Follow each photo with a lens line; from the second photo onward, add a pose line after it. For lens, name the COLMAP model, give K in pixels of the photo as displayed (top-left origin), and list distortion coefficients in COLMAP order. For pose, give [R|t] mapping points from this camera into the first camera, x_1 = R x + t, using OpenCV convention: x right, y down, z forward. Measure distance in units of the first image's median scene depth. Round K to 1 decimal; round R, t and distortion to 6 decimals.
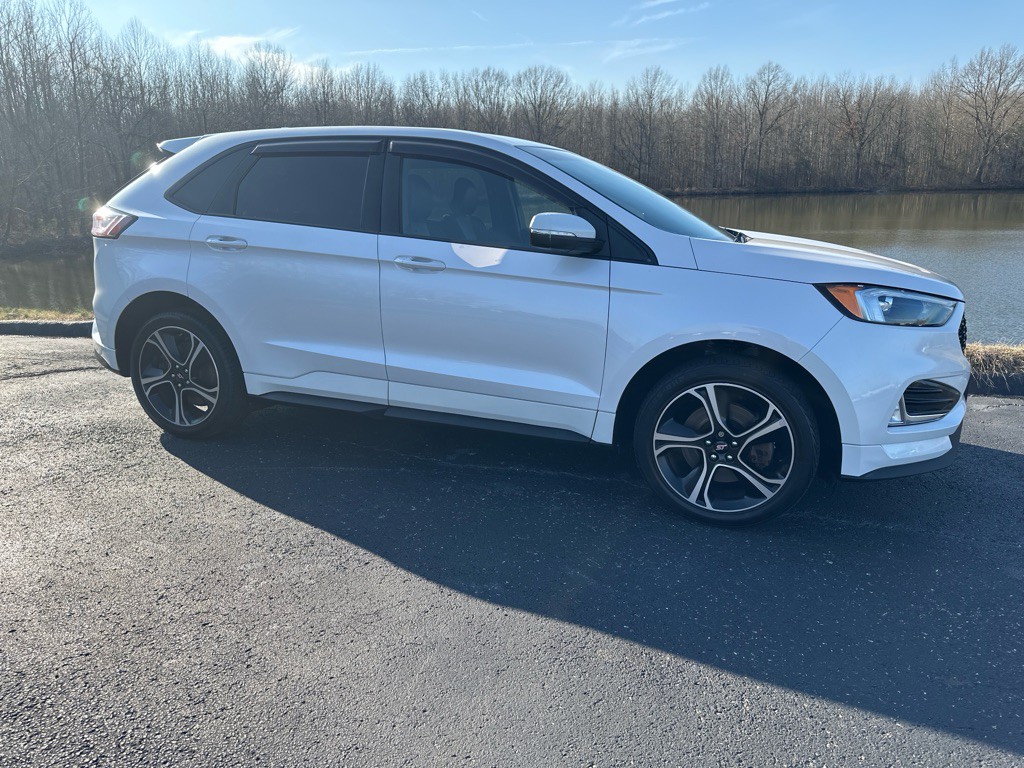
lens RADIAL K [[762.8, 0, 504.2], [0, 762.8, 388.8], [0, 0, 1]] dist [0.075725, -0.091860]
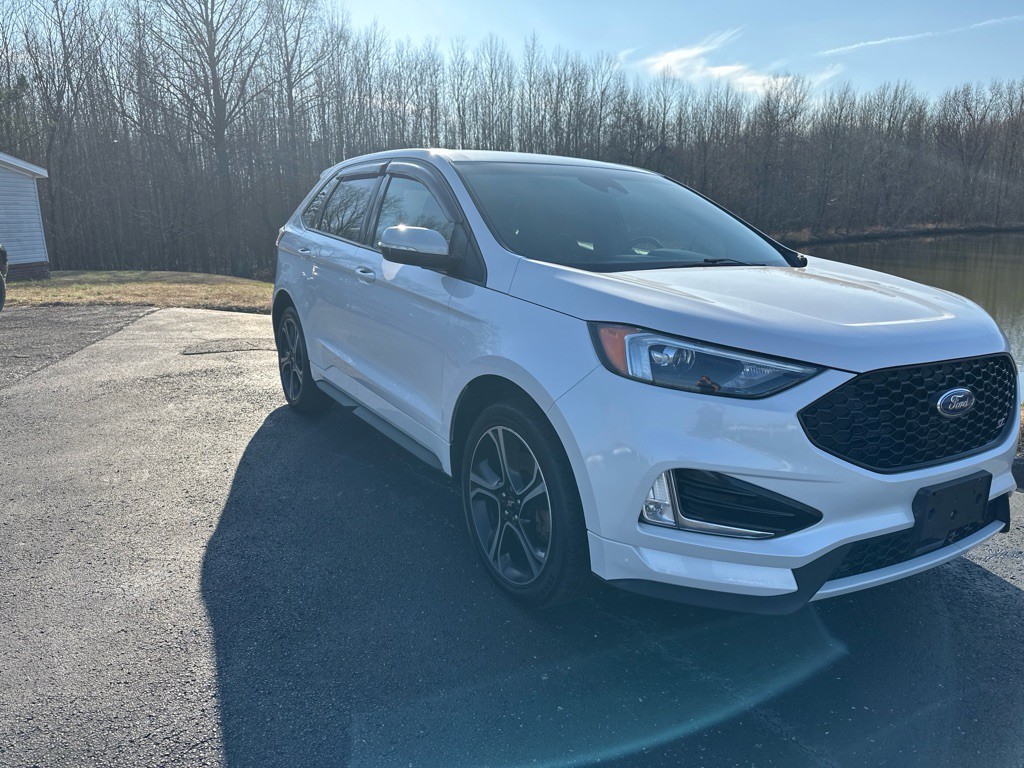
lens RADIAL K [[762.8, 0, 508.7], [0, 762.8, 380.8], [0, 0, 1]] dist [0.075725, -0.091860]
pose [[0.770389, 0.137212, -0.622635, 0.673947], [-0.165964, 0.986059, 0.011953, -0.057596], [0.615595, 0.094126, 0.782421, 0.278130]]
